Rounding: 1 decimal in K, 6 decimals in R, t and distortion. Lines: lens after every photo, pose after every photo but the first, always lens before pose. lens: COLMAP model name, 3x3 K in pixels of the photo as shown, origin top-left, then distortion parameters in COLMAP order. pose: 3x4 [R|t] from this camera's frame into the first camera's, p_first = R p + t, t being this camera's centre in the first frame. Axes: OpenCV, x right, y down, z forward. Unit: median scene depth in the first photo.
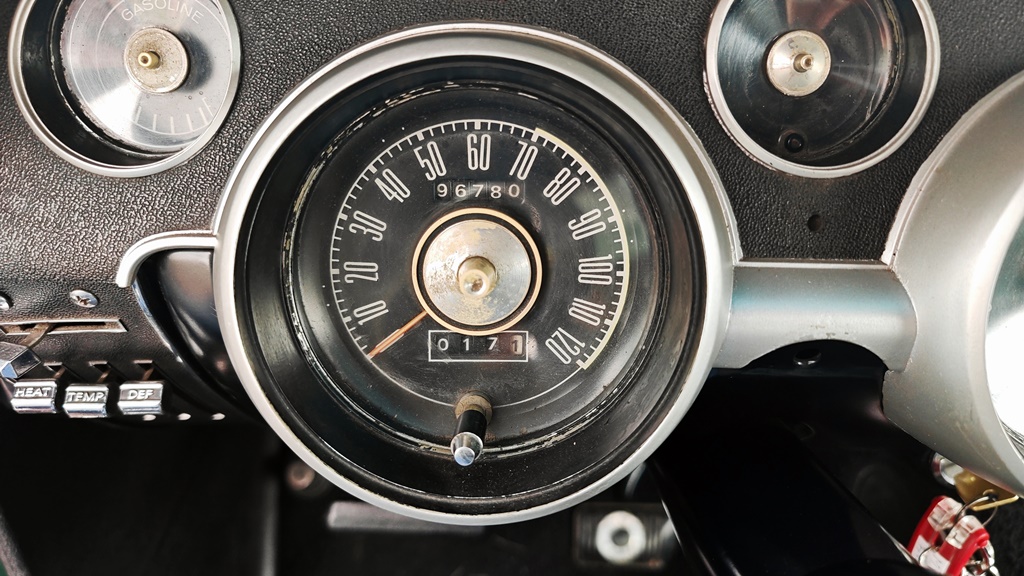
lens RADIAL K [[829.5, 0, 520.6], [0, 829.5, 286.5], [0, 0, 1]] dist [-0.003687, 0.006678]
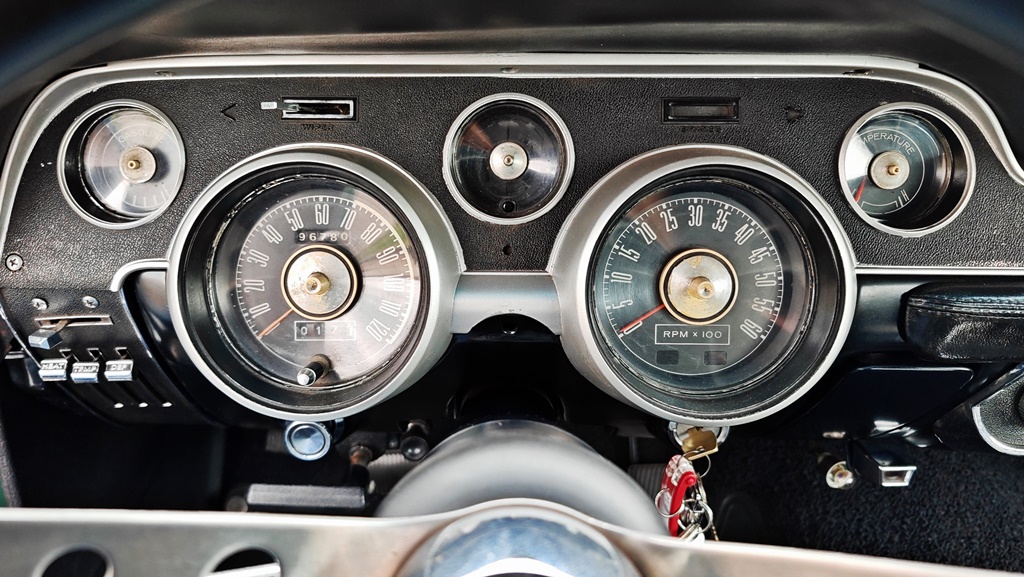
lens RADIAL K [[936.3, 0, 512.0], [0, 936.3, 288.5], [0, 0, 1]] dist [-0.004739, -0.011268]
pose [[0.999914, -0.012939, -0.002327, 0.344833], [0.012581, 0.993150, -0.116167, 0.221366], [0.003815, 0.116128, 0.993227, -0.909375]]
